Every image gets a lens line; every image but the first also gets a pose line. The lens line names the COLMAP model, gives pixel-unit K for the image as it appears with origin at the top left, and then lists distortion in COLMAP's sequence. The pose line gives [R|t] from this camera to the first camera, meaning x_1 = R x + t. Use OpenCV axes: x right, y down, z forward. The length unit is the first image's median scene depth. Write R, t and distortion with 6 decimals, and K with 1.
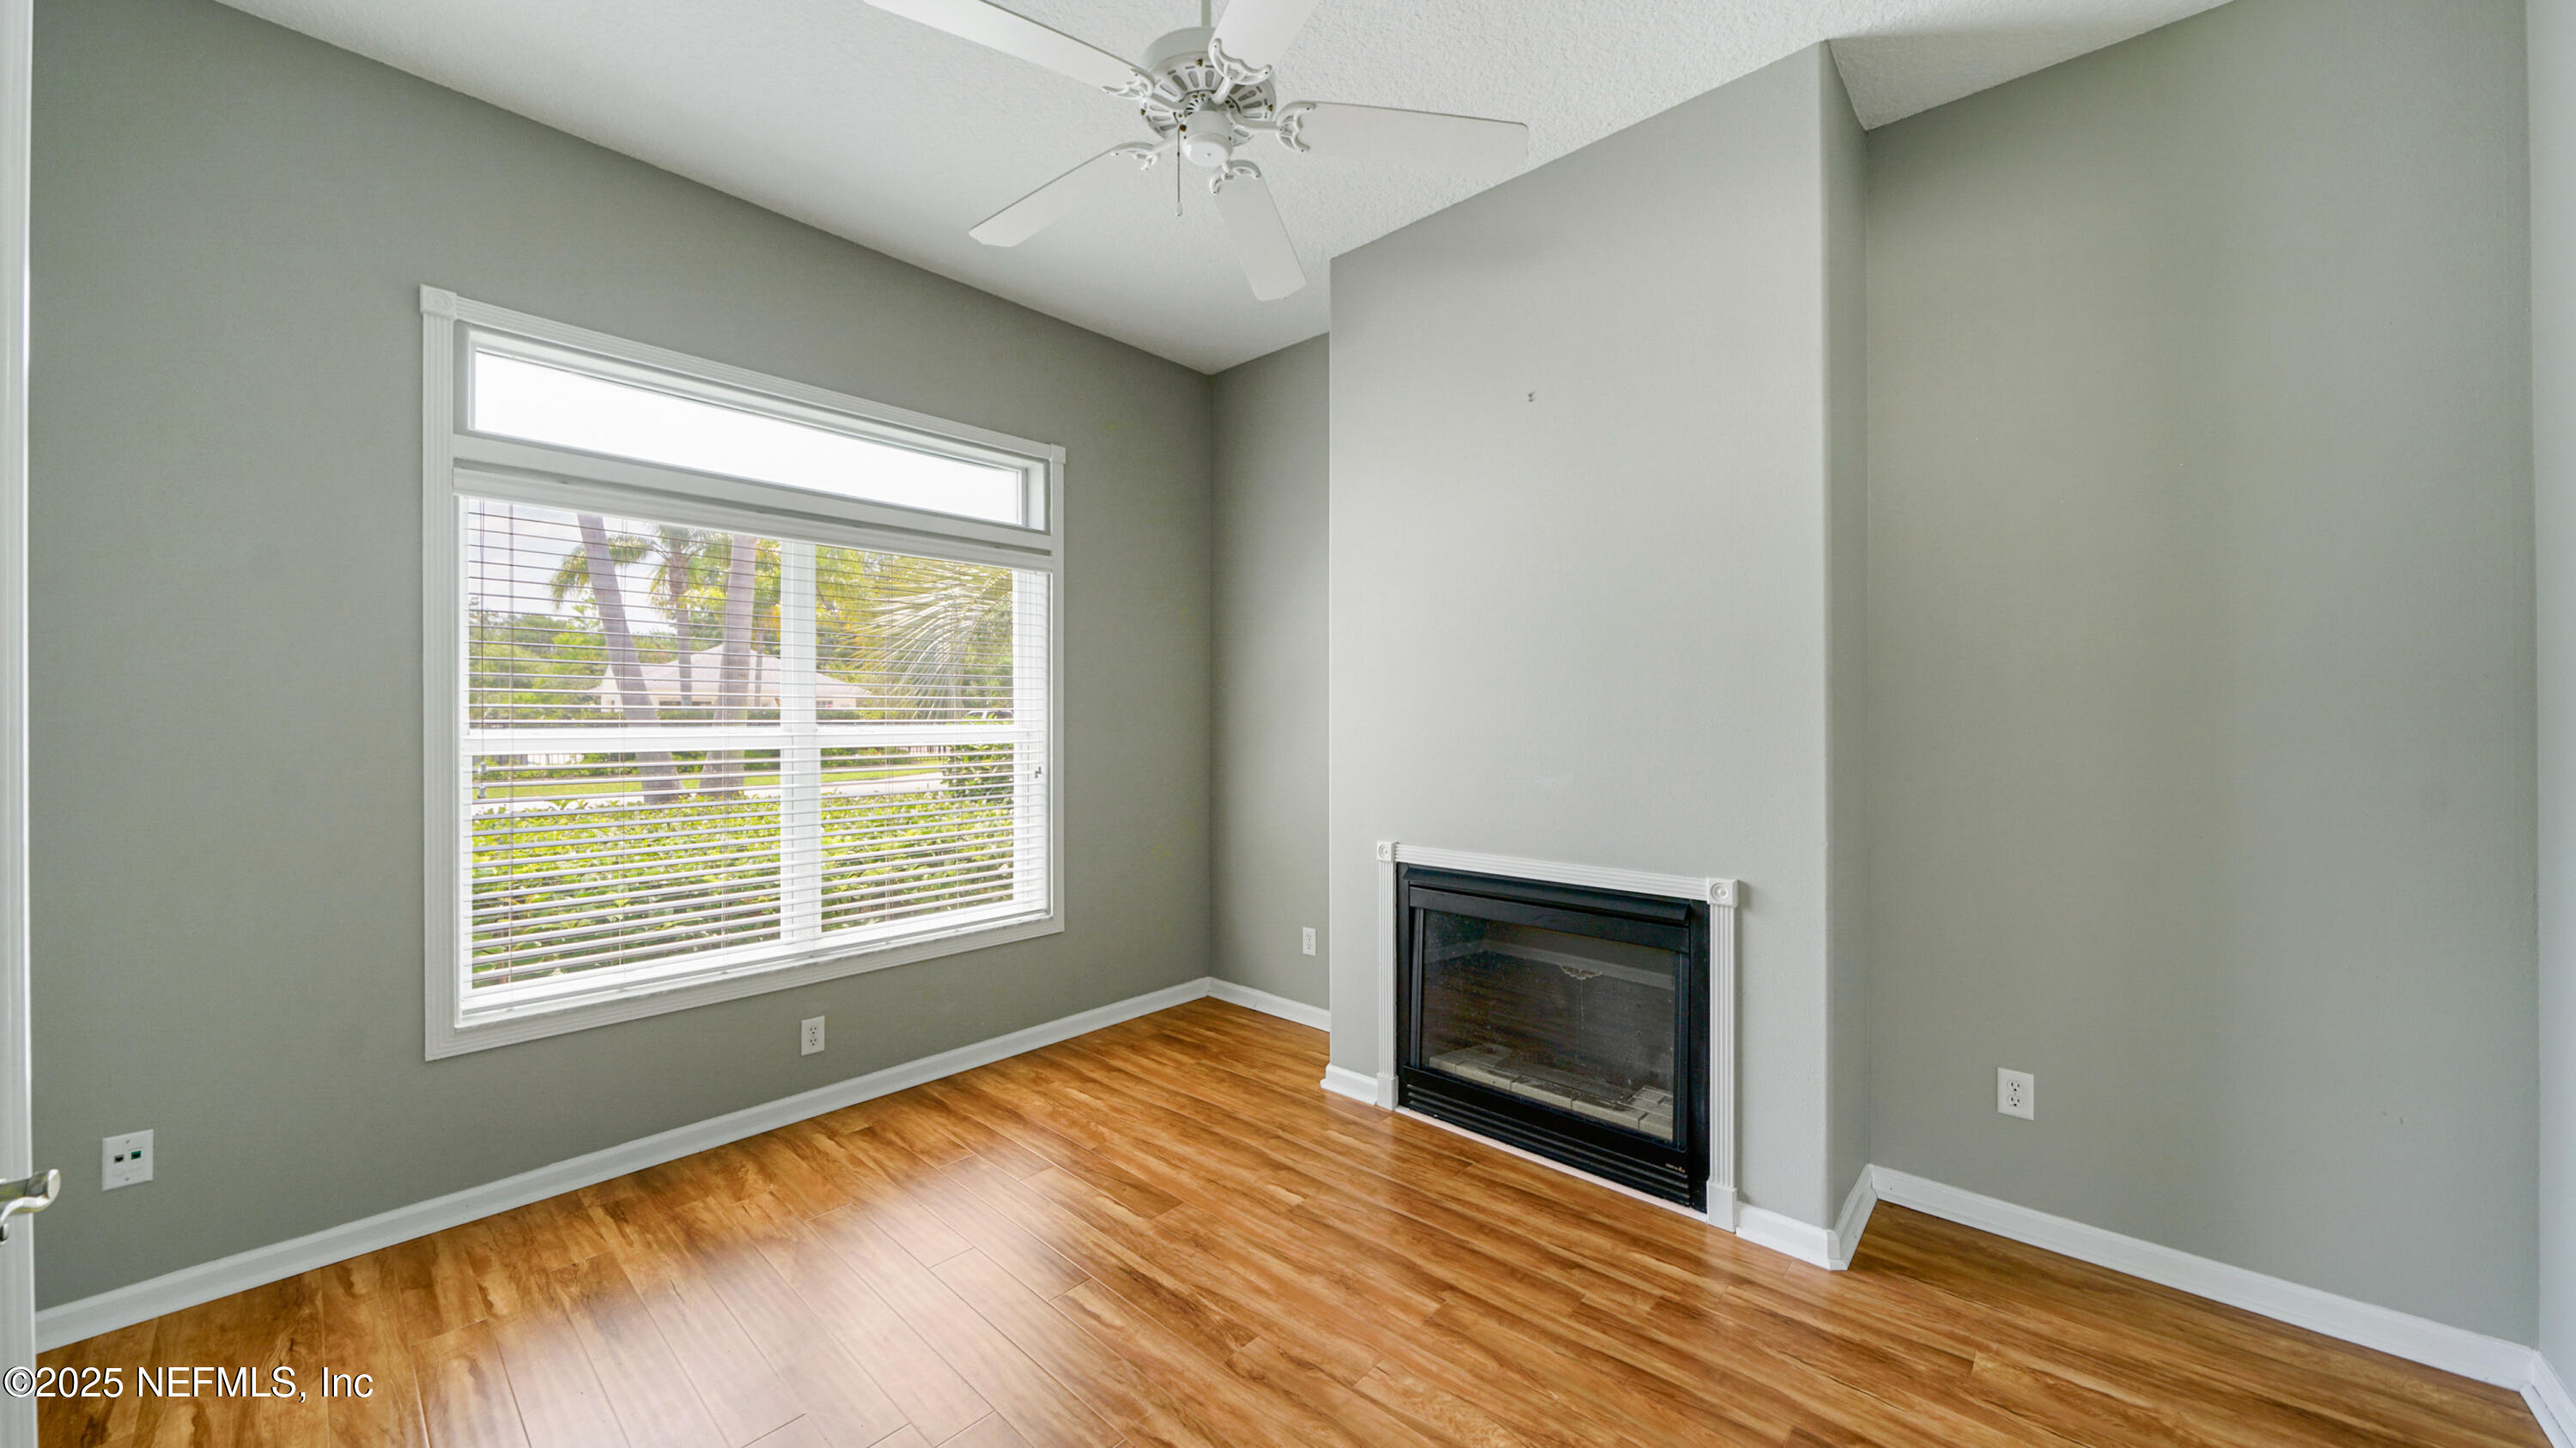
lens RADIAL K [[899.0, 0, 1289.4], [0, 899.0, 716.6], [0, 0, 1]] dist [-0.007857, -0.000137]
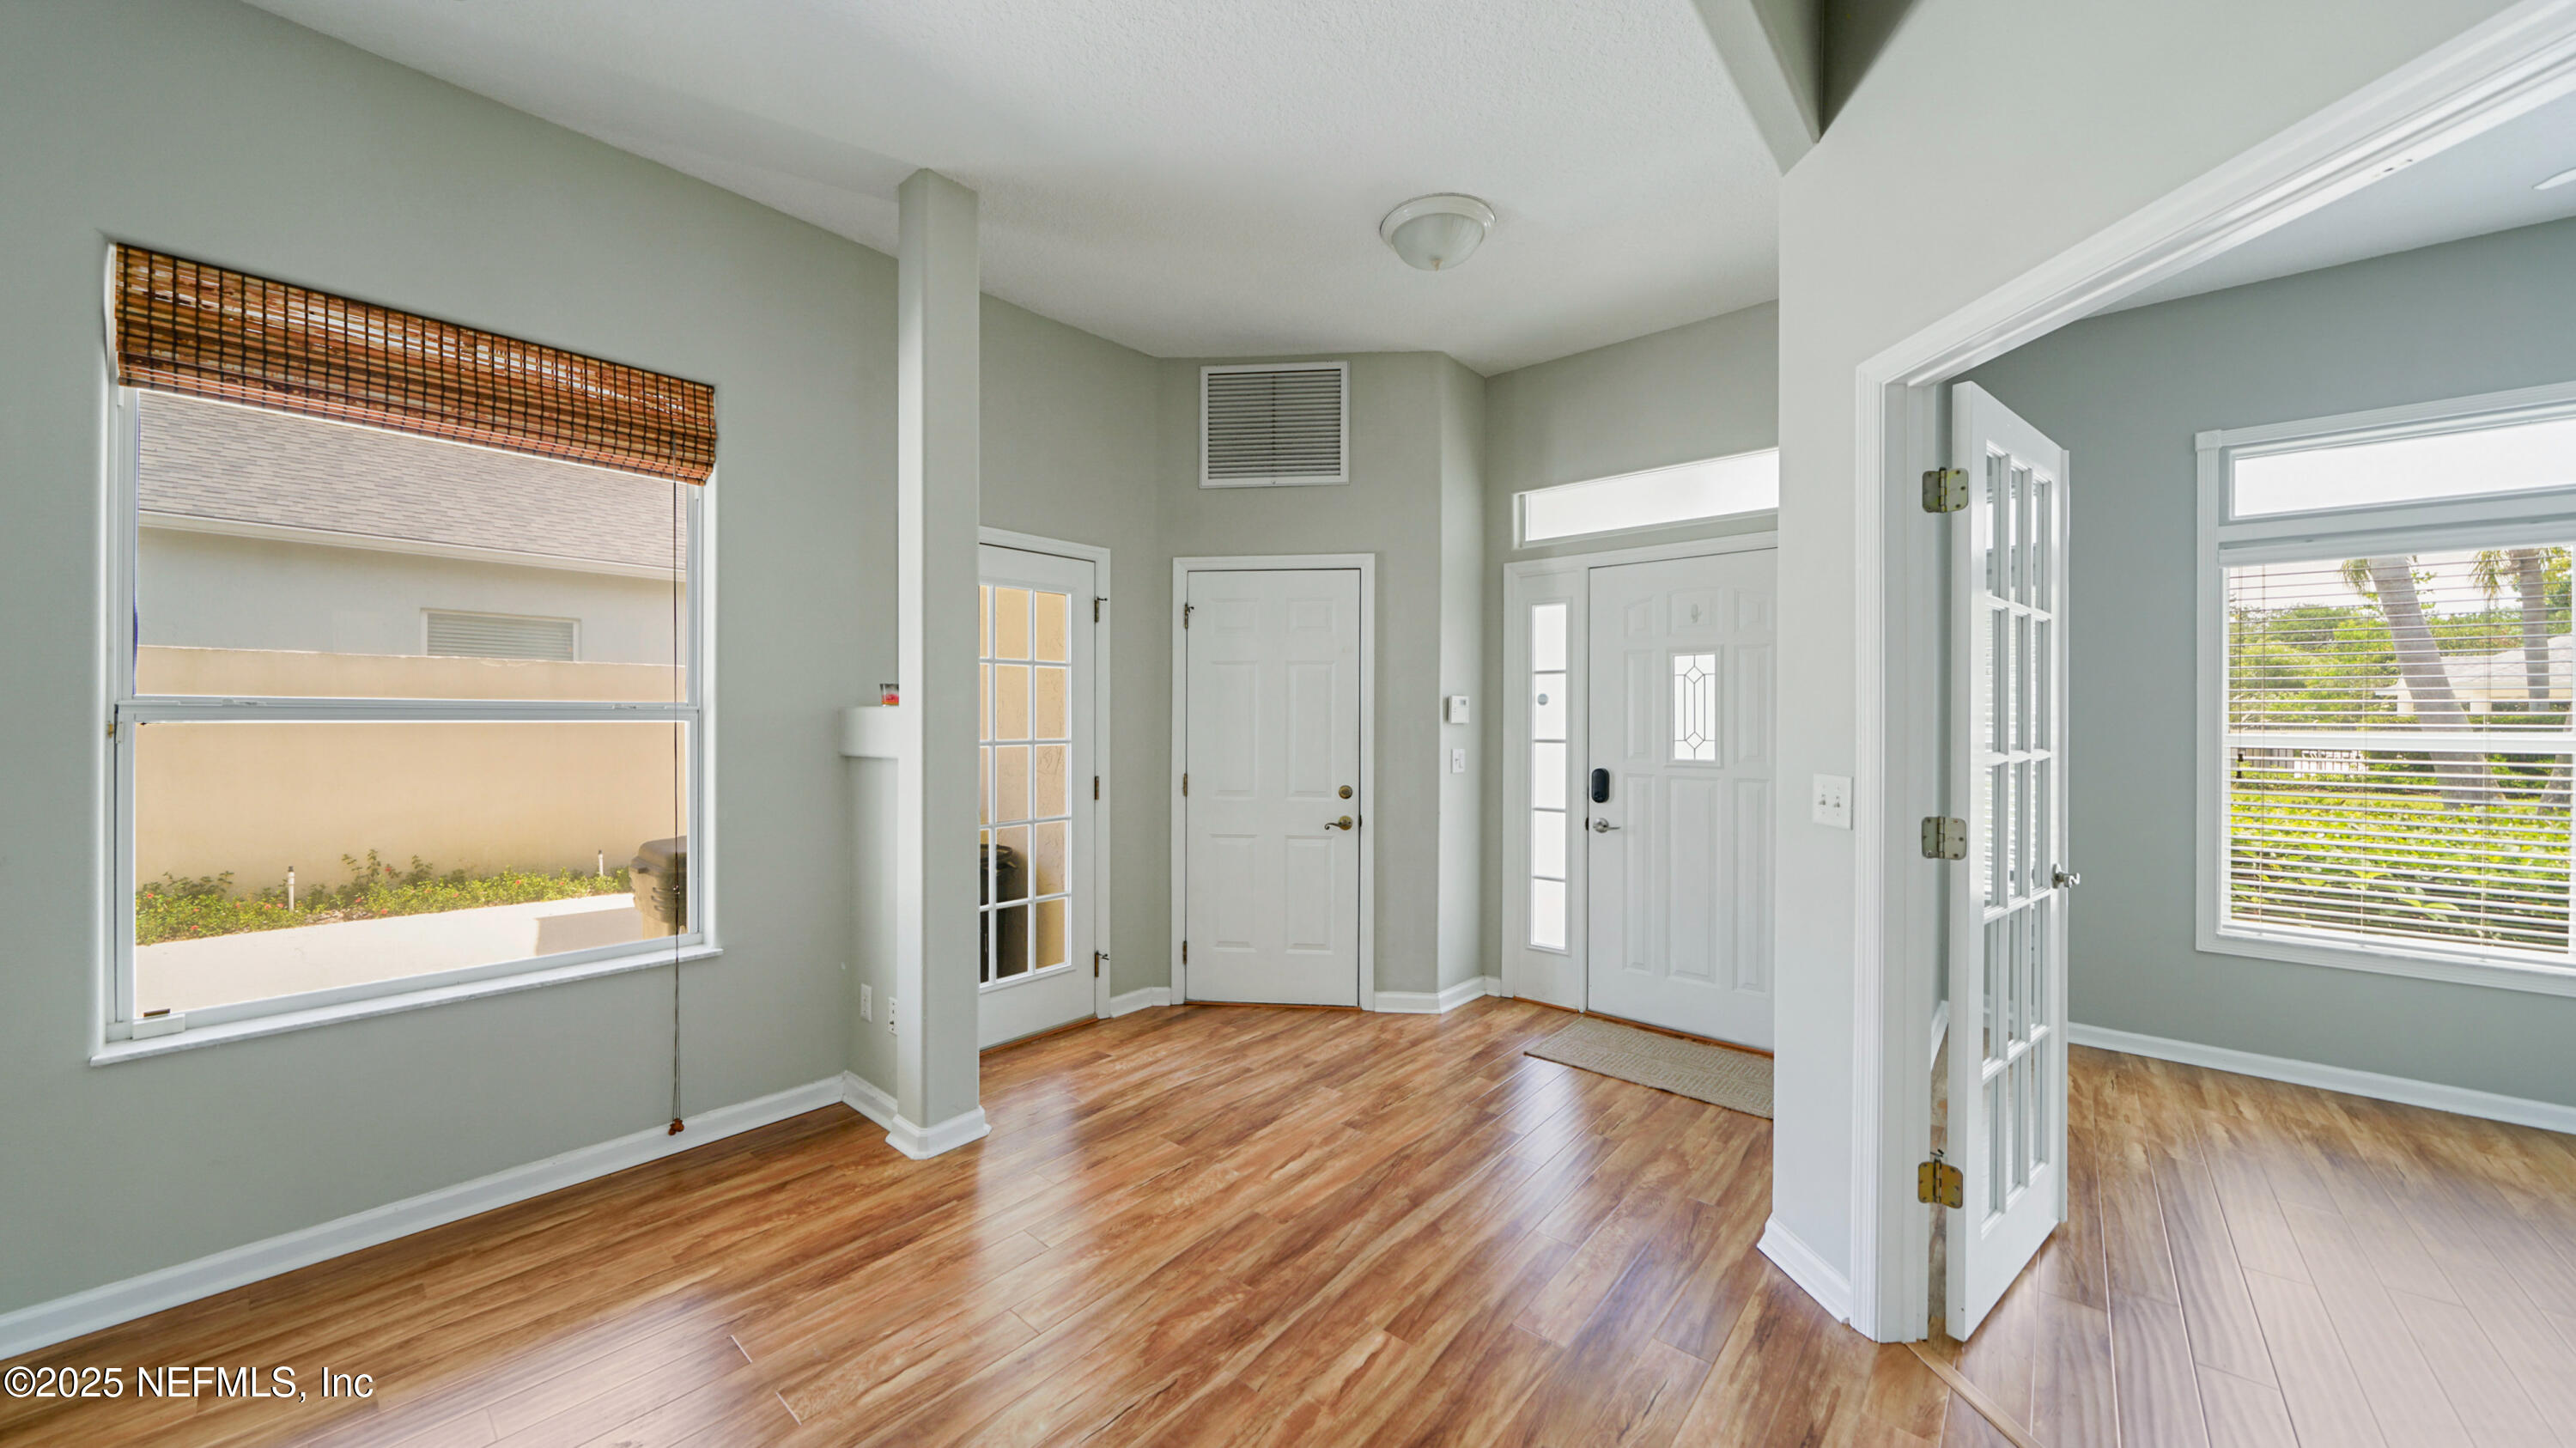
lens RADIAL K [[899.0, 0, 1280.9], [0, 899.0, 720.9], [0, 0, 1]] dist [-0.007857, -0.000137]
pose [[0.013007, 0.001546, -0.999914, 0.466741], [-0.003073, 0.999994, 0.001506, 0.005782], [0.999911, 0.003053, 0.013012, -0.515547]]
